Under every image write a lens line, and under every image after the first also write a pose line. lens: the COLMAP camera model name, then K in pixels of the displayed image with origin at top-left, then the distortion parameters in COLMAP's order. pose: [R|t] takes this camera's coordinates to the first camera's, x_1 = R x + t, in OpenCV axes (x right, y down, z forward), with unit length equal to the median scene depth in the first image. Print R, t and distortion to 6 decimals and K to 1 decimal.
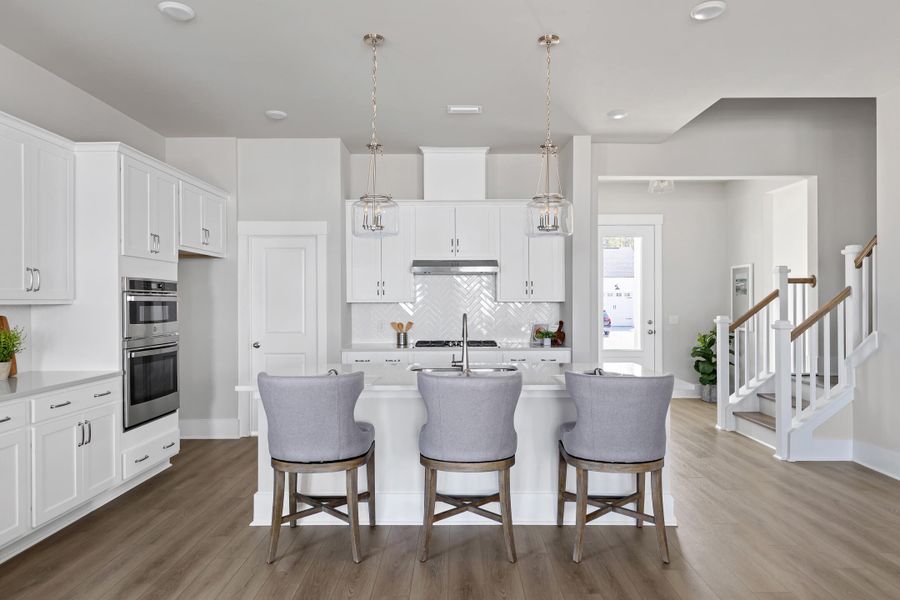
lens RADIAL K [[595.3, 0, 450.5], [0, 595.3, 302.7], [0, 0, 1]] dist [0.016773, 0.004273]
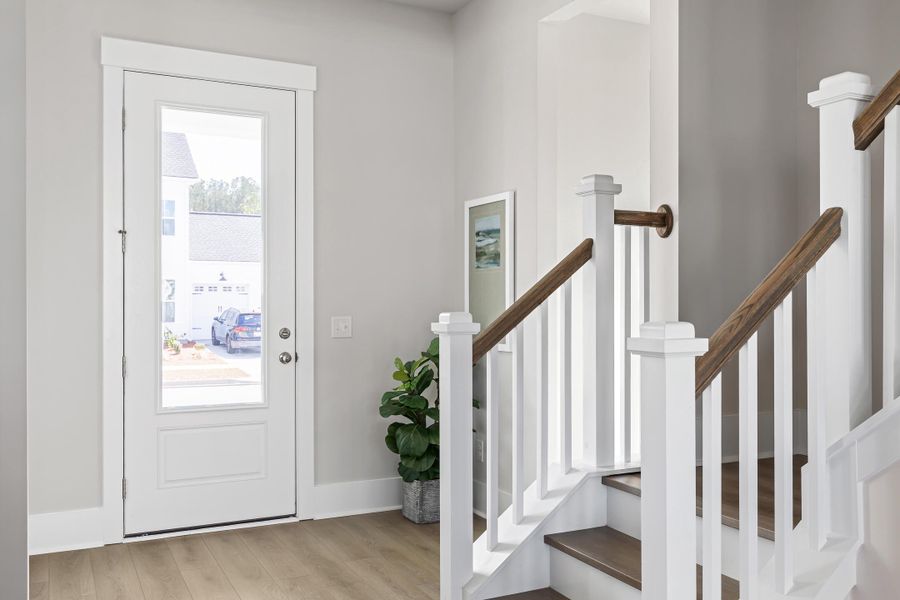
lens RADIAL K [[783.3, 0, 452.3], [0, 783.3, 305.7], [0, 0, 1]] dist [0.010269, -0.002013]
pose [[0.900919, 0.000393, 0.433988, 0.262272], [0.000233, 0.999999, -0.001389, 0.018940], [-0.433988, 0.001352, 0.900918, 0.603600]]
